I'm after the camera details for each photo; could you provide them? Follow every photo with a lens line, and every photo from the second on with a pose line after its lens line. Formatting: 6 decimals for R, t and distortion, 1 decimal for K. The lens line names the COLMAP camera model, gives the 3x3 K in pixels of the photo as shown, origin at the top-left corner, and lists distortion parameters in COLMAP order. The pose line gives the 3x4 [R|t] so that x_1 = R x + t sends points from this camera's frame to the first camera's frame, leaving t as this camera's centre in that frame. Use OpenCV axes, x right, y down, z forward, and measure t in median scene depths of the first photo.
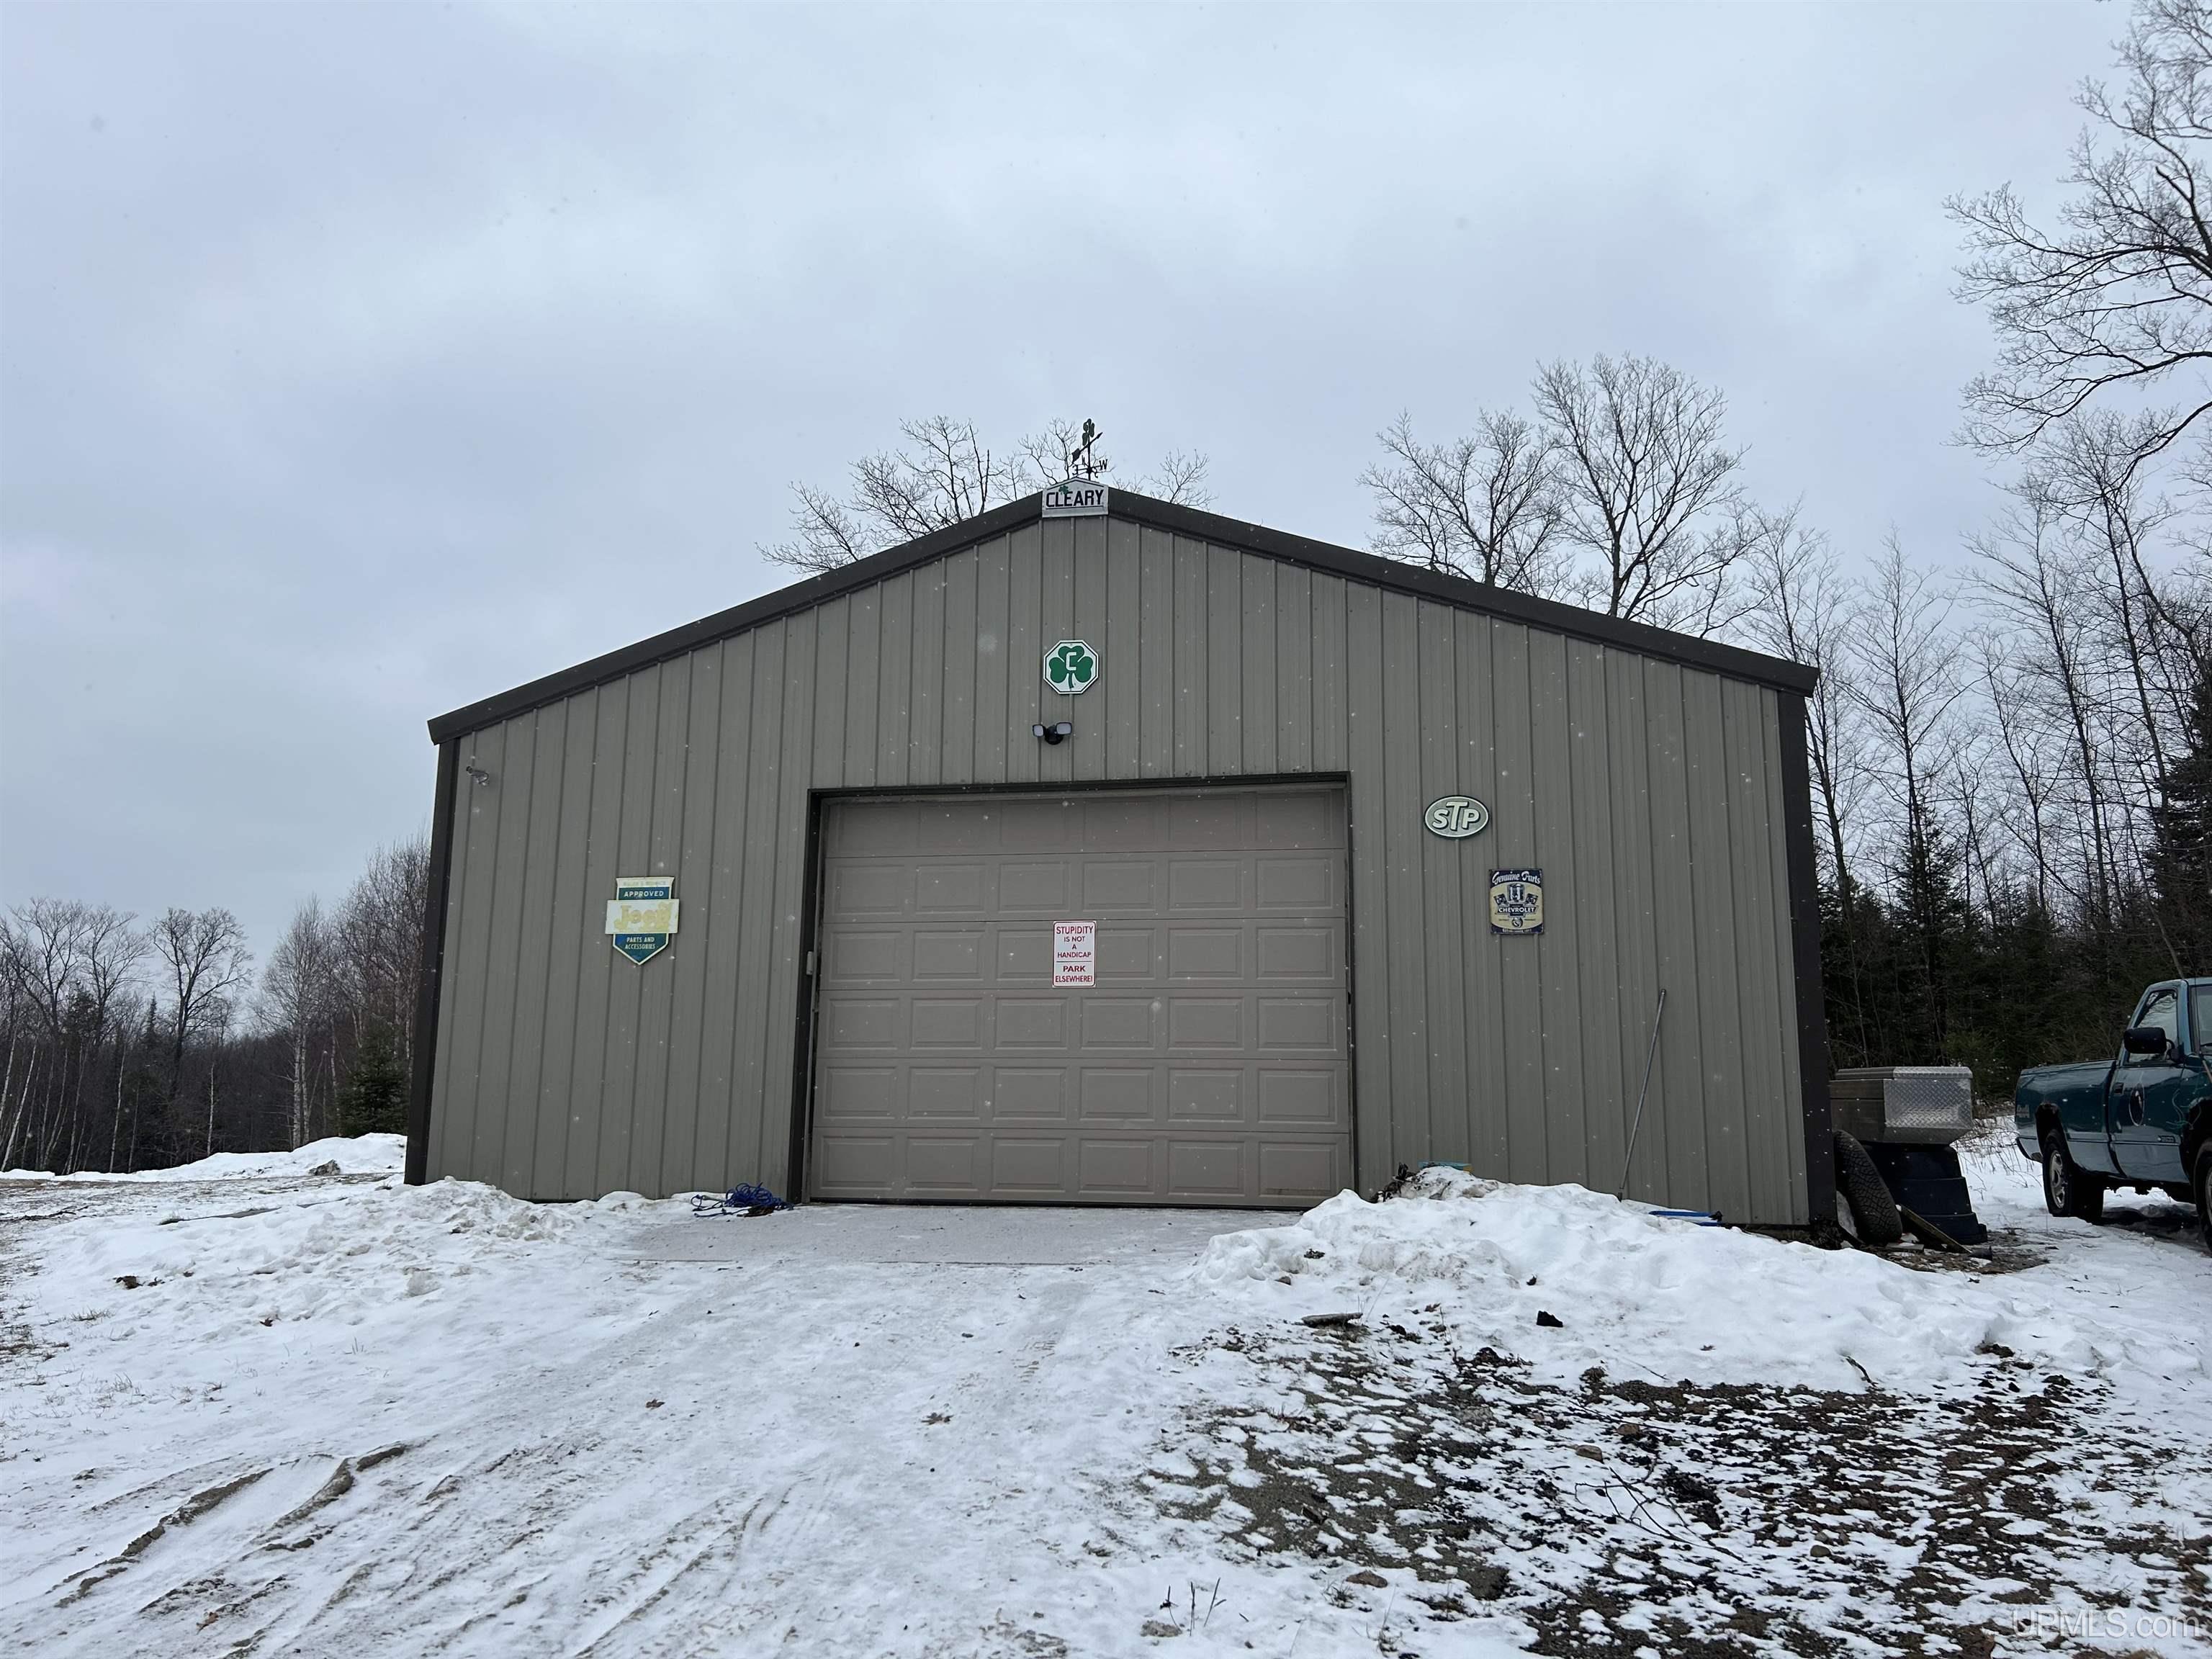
lens RADIAL K [[1657.4, 0, 1117.5], [0, 1657.4, 823.1], [0, 0, 1]] dist [0.043466, -0.000783]
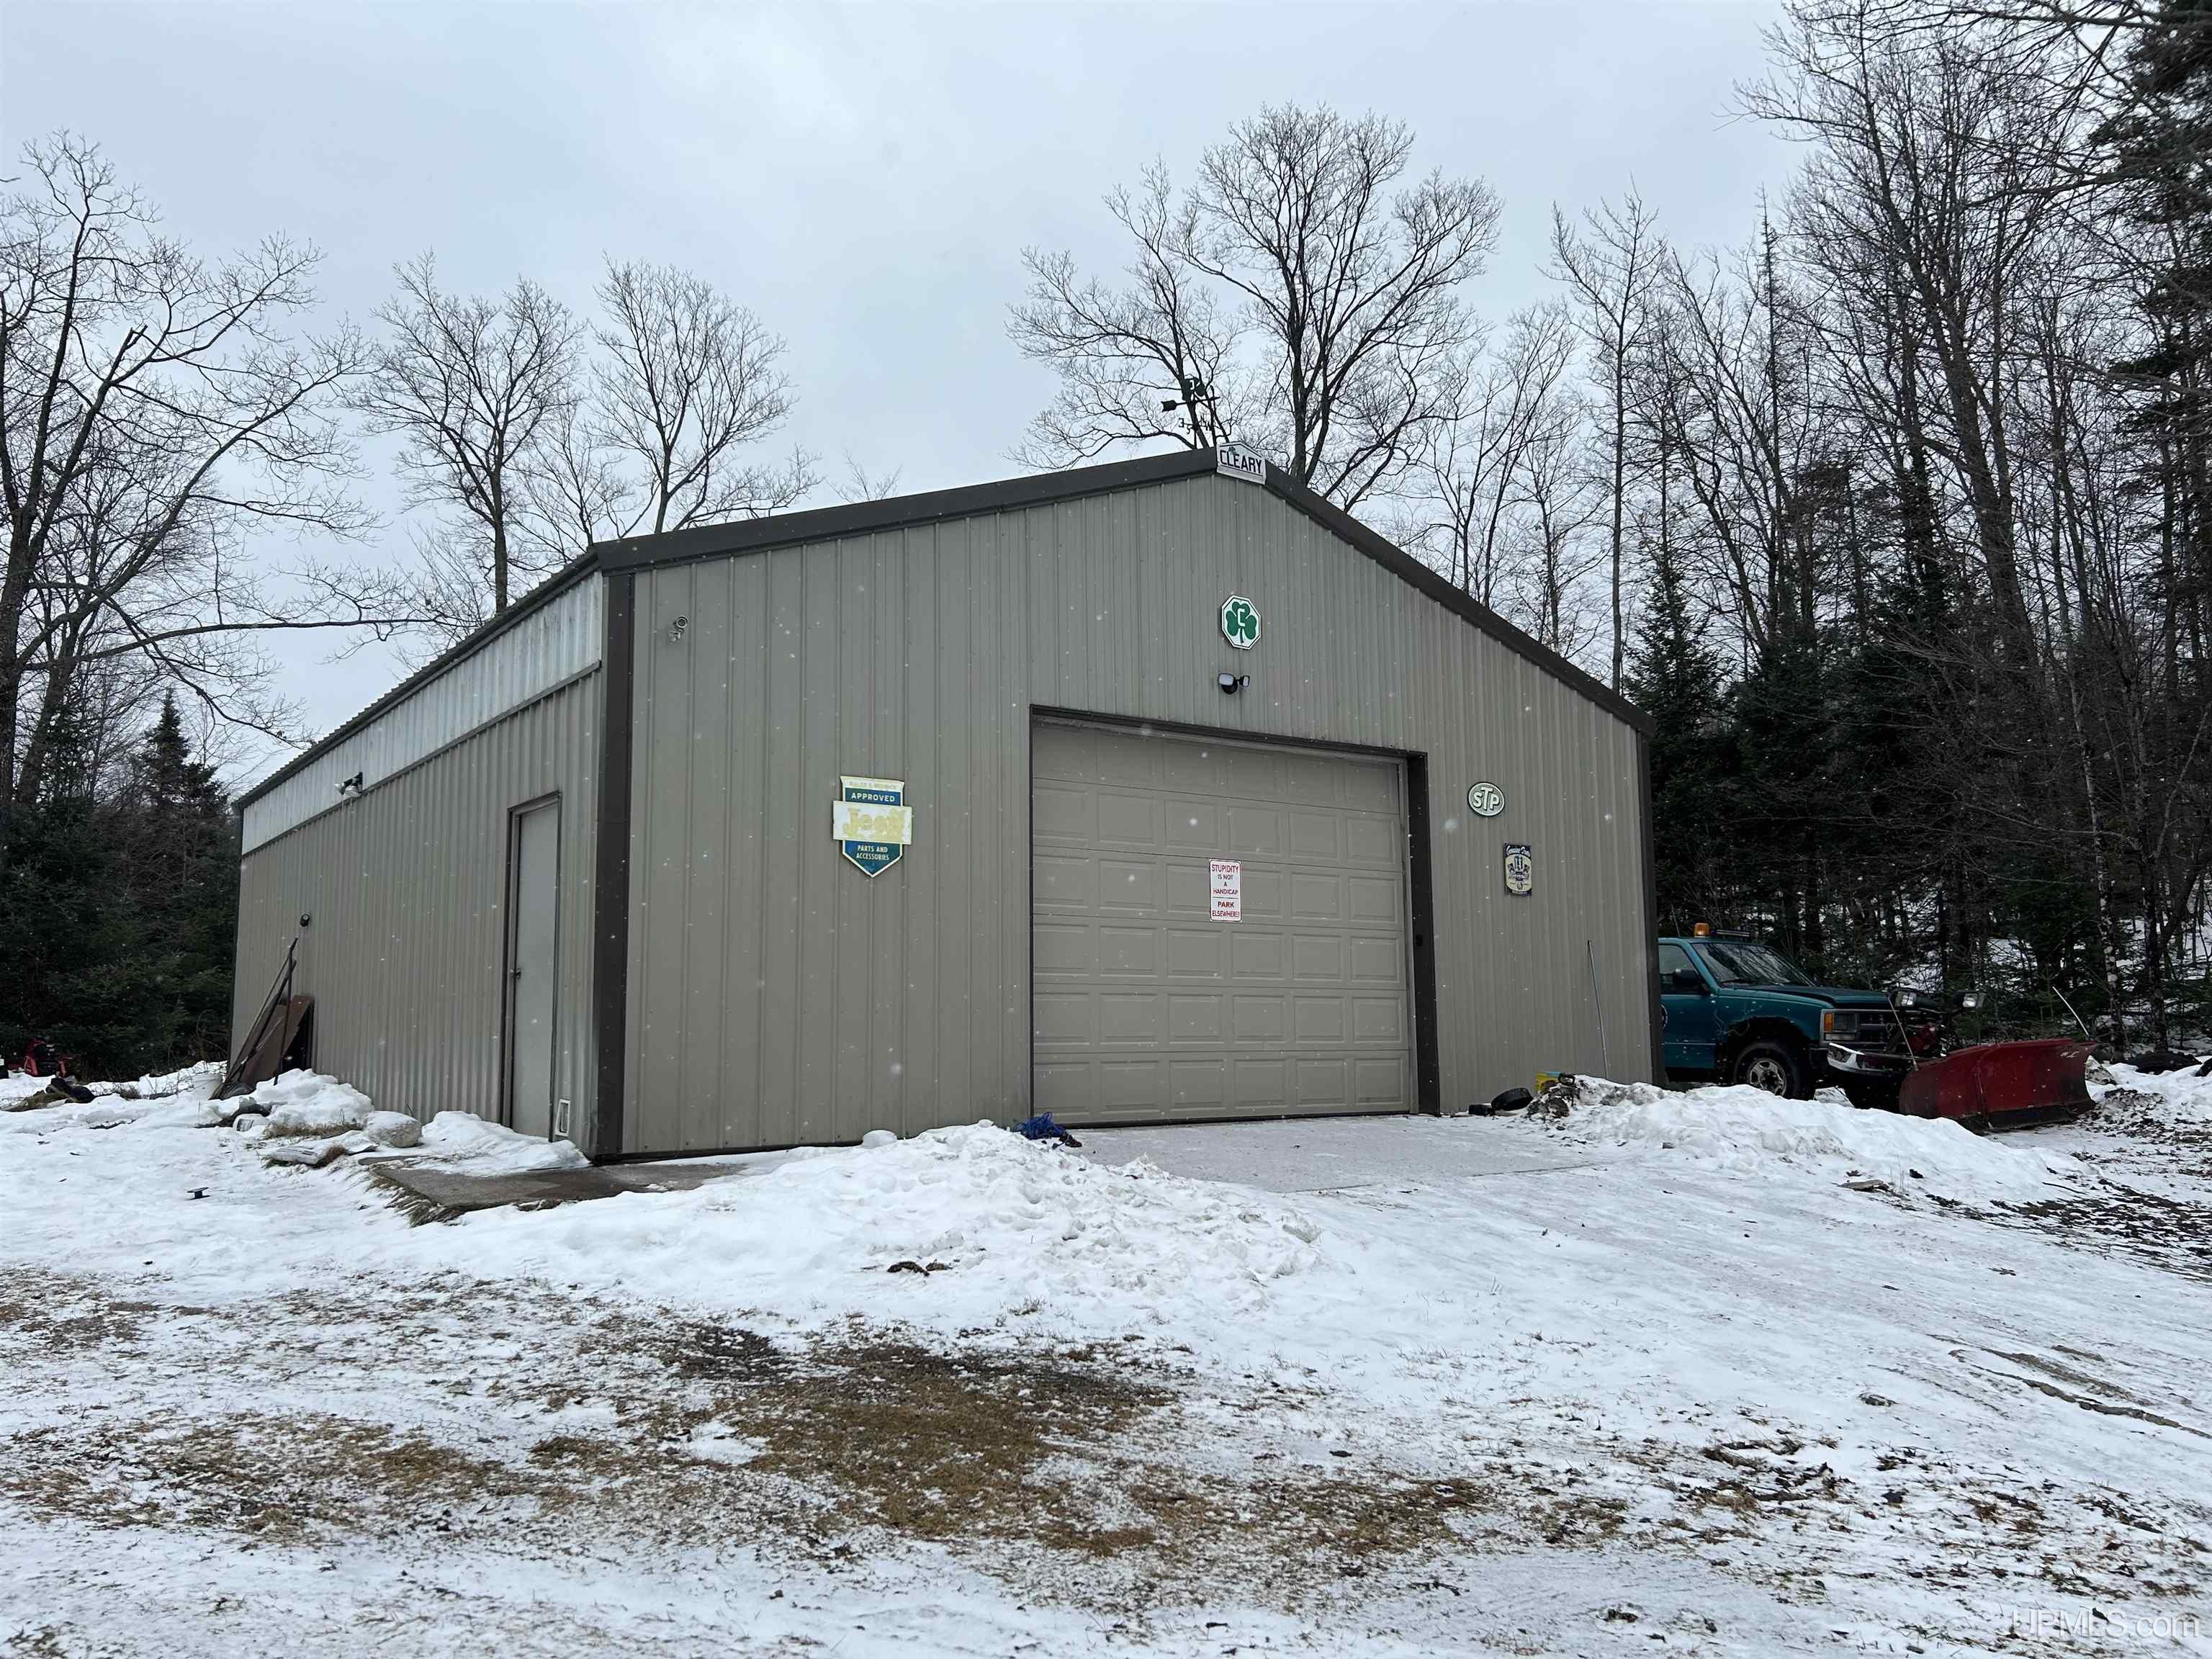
lens RADIAL K [[1657.4, 0, 1117.9], [0, 1657.4, 838.9], [0, 0, 1]] dist [0.043466, -0.000783]
pose [[0.701557, 0.069519, 0.709214, -0.830233], [-0.118783, 0.992715, 0.020192, 0.031732], [-0.702643, -0.098408, 0.704704, 0.289078]]
